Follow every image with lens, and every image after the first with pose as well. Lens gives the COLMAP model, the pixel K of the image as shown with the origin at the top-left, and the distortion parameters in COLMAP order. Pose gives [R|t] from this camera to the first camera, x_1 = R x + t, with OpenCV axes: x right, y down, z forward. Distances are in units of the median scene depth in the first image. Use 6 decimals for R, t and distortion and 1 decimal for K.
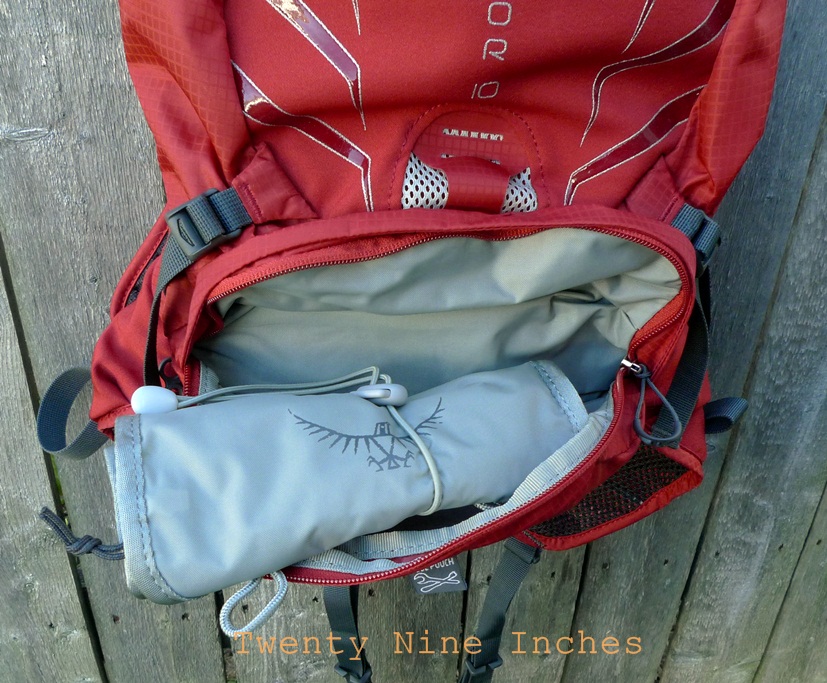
lens RADIAL K [[808.7, 0, 413.5], [0, 808.7, 341.5], [0, 0, 1]] dist [-0.049516, 0.005243]
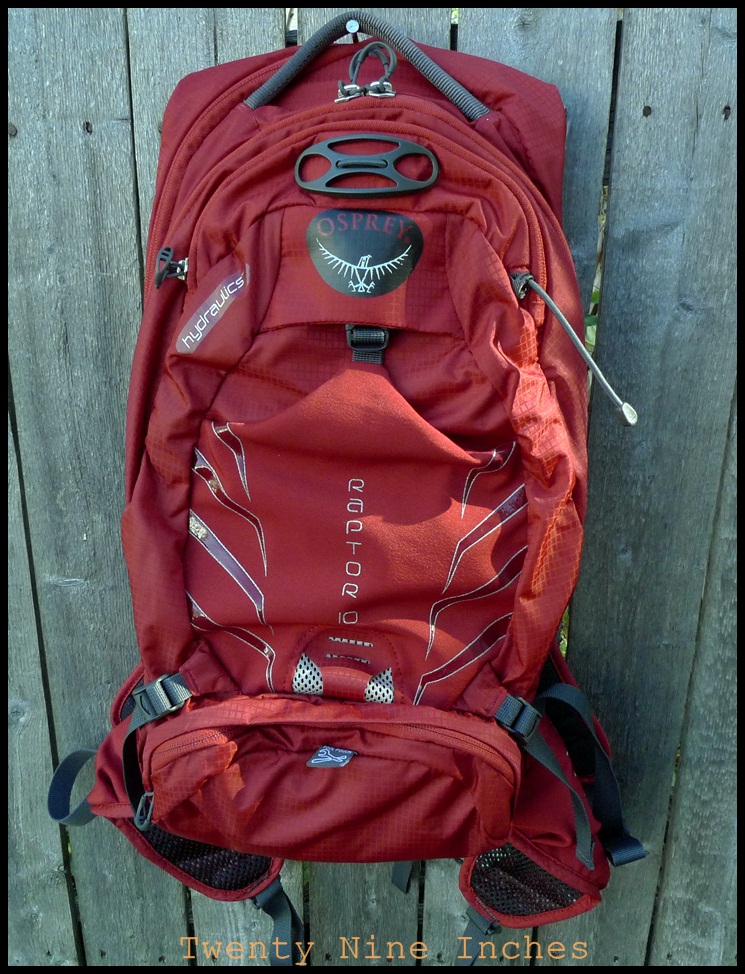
lens RADIAL K [[825.5, 0, 372.5], [0, 825.5, 487.0], [0, 0, 1]] dist [-0.045536, 0.008219]
pose [[0.988897, 0.047605, -0.140768, 0.187036], [-0.074778, 0.978035, -0.194567, -0.146608], [0.128413, 0.202933, 0.970736, -0.286766]]
